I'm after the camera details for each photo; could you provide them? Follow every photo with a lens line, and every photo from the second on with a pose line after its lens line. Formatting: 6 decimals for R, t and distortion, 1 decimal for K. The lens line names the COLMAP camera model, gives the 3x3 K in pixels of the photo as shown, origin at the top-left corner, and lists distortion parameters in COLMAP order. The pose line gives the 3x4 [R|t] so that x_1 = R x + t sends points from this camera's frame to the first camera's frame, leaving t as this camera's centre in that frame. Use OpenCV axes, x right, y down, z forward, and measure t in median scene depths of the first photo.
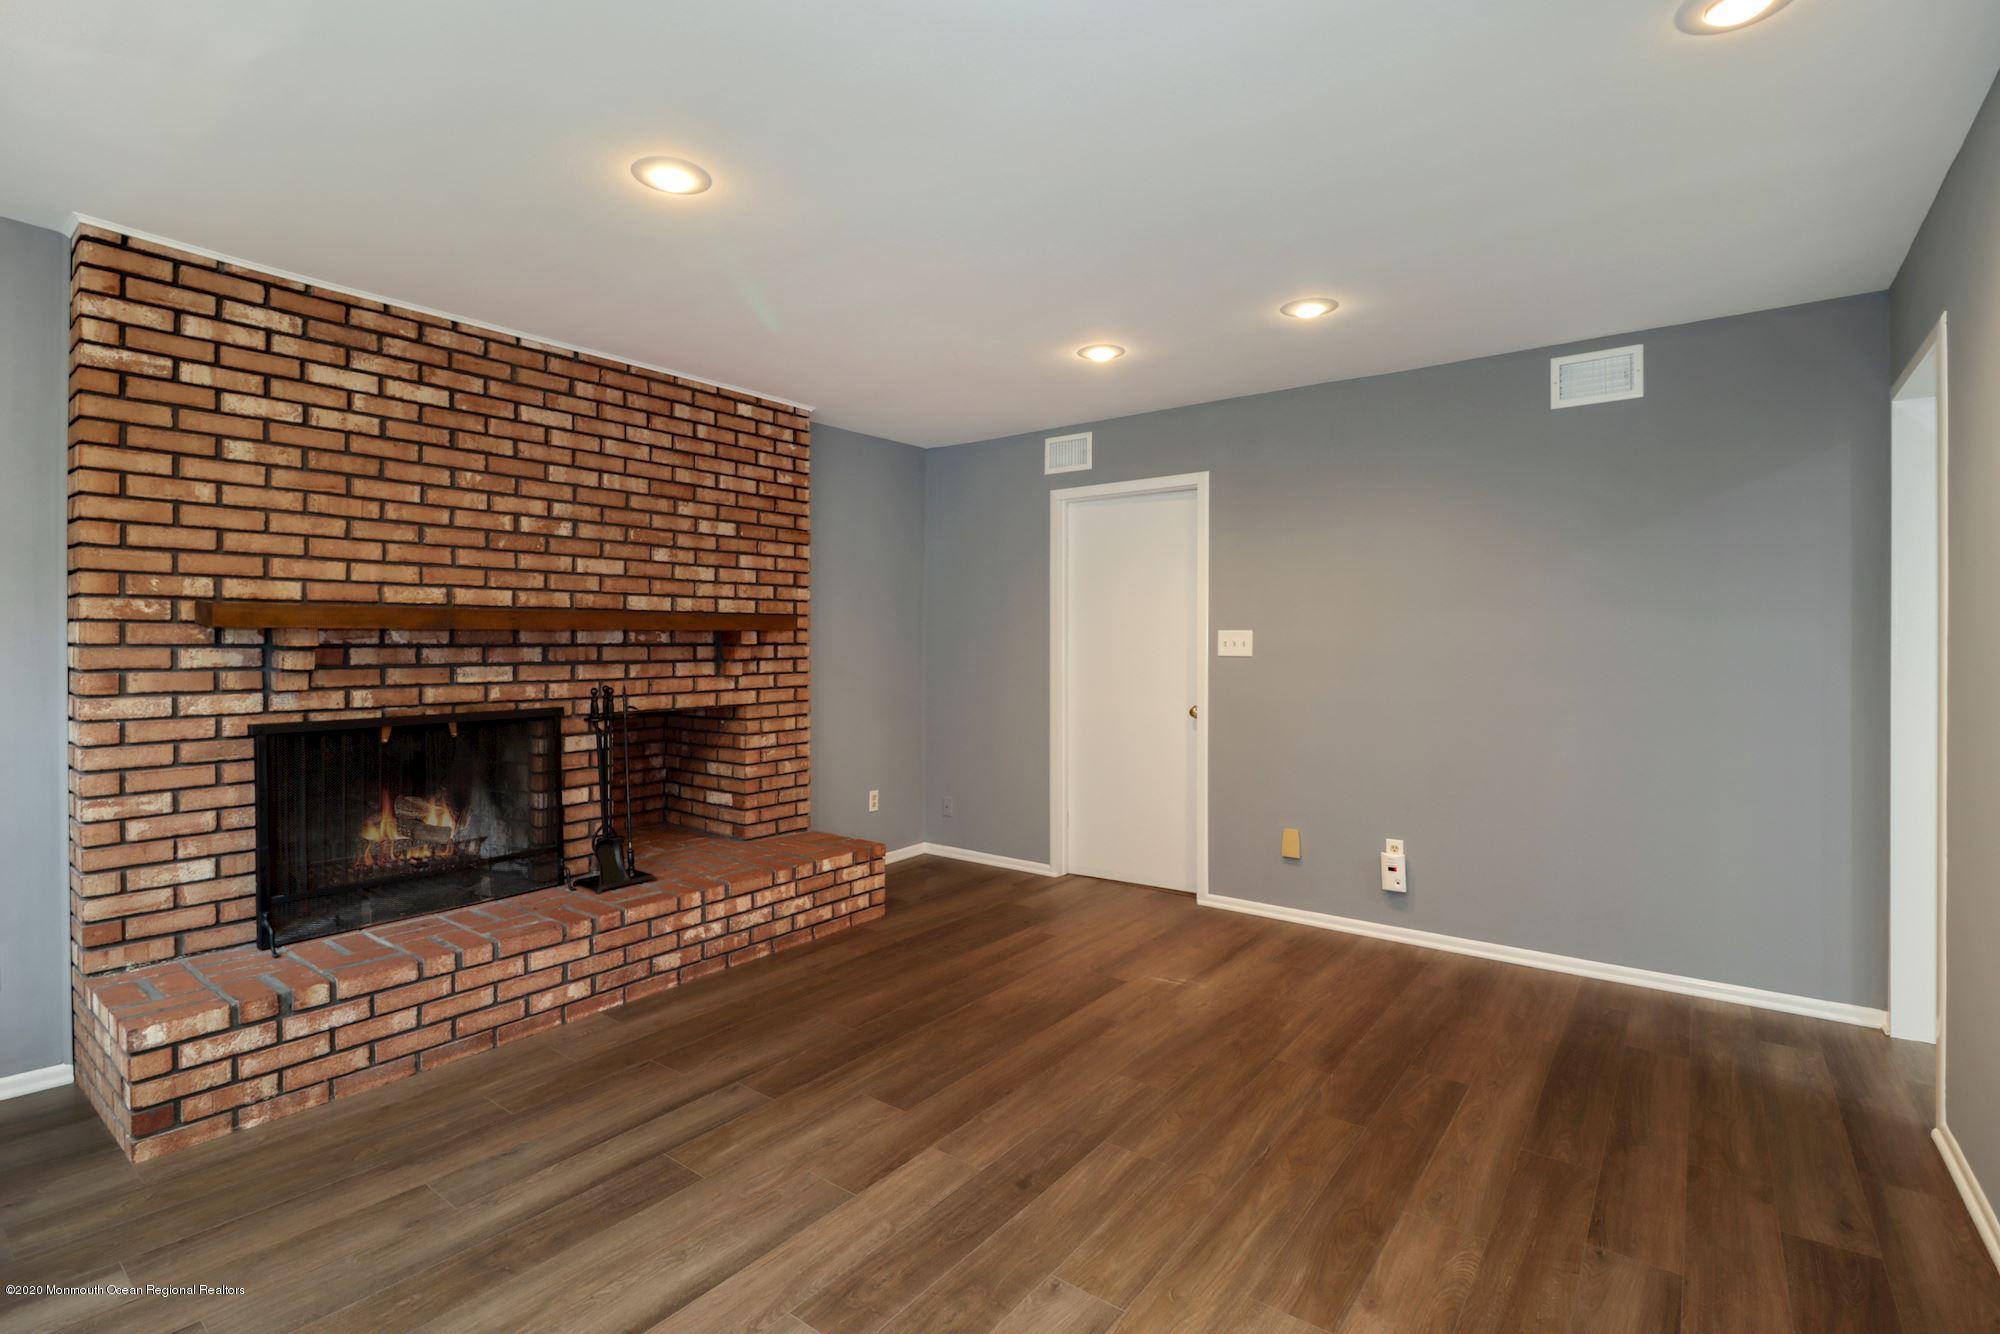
lens RADIAL K [[898.7, 0, 1013.0], [0, 898.7, 654.7], [0, 0, 1]] dist [0.000224, 0.000149]
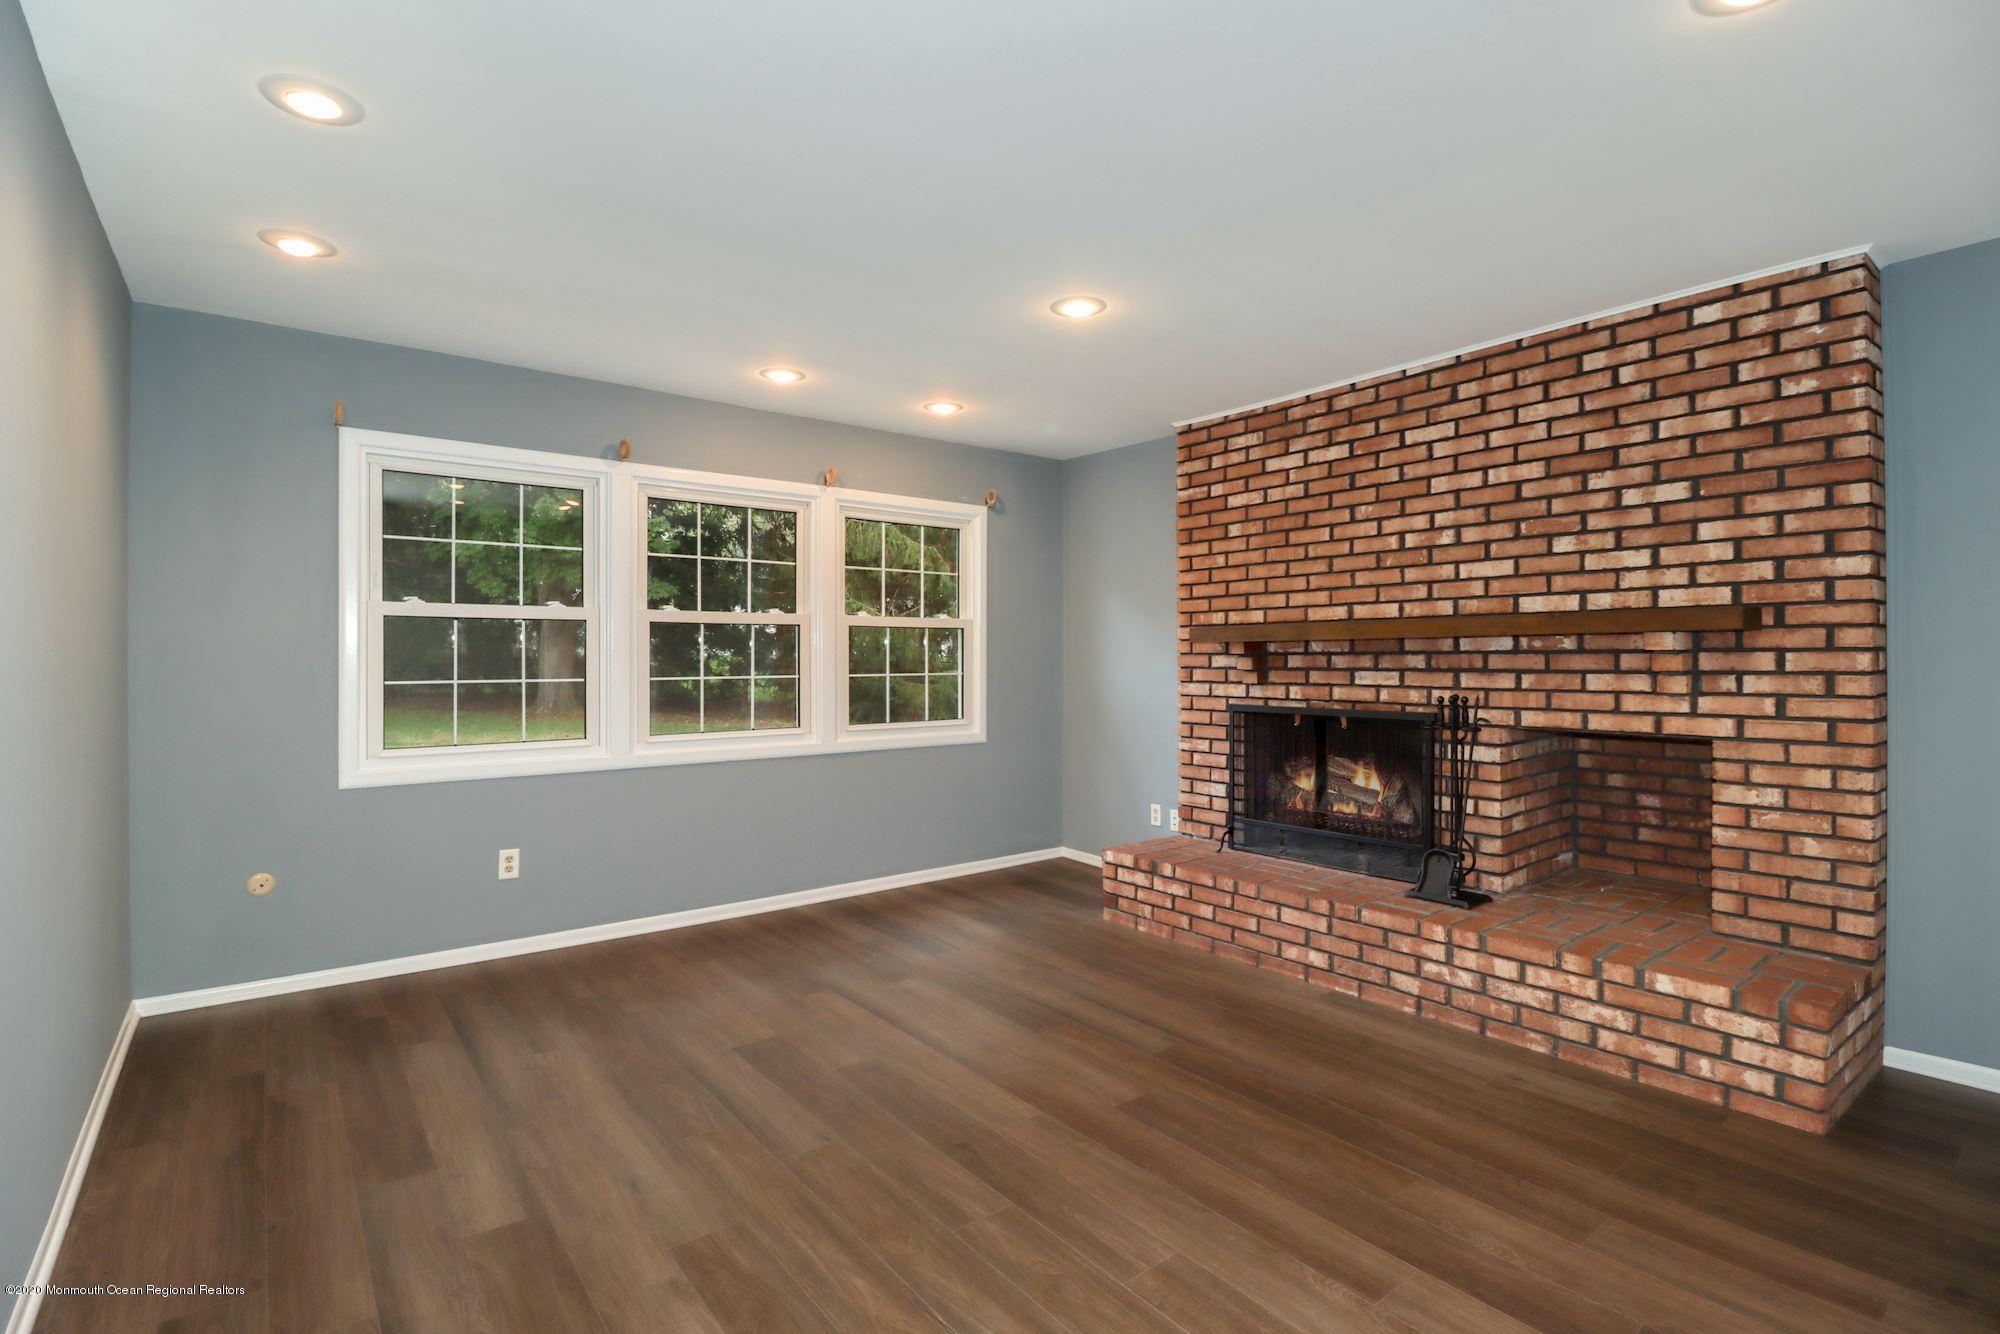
lens RADIAL K [[927.5, 0, 992.6], [0, 927.5, 663.9], [0, 0, 1]] dist [-0.010189, -0.000421]
pose [[-0.247503, 0.008130, -0.968853, 0.654144], [-0.008448, 0.999909, 0.010549, -0.004767], [0.968850, 0.010795, -0.247412, 0.789291]]
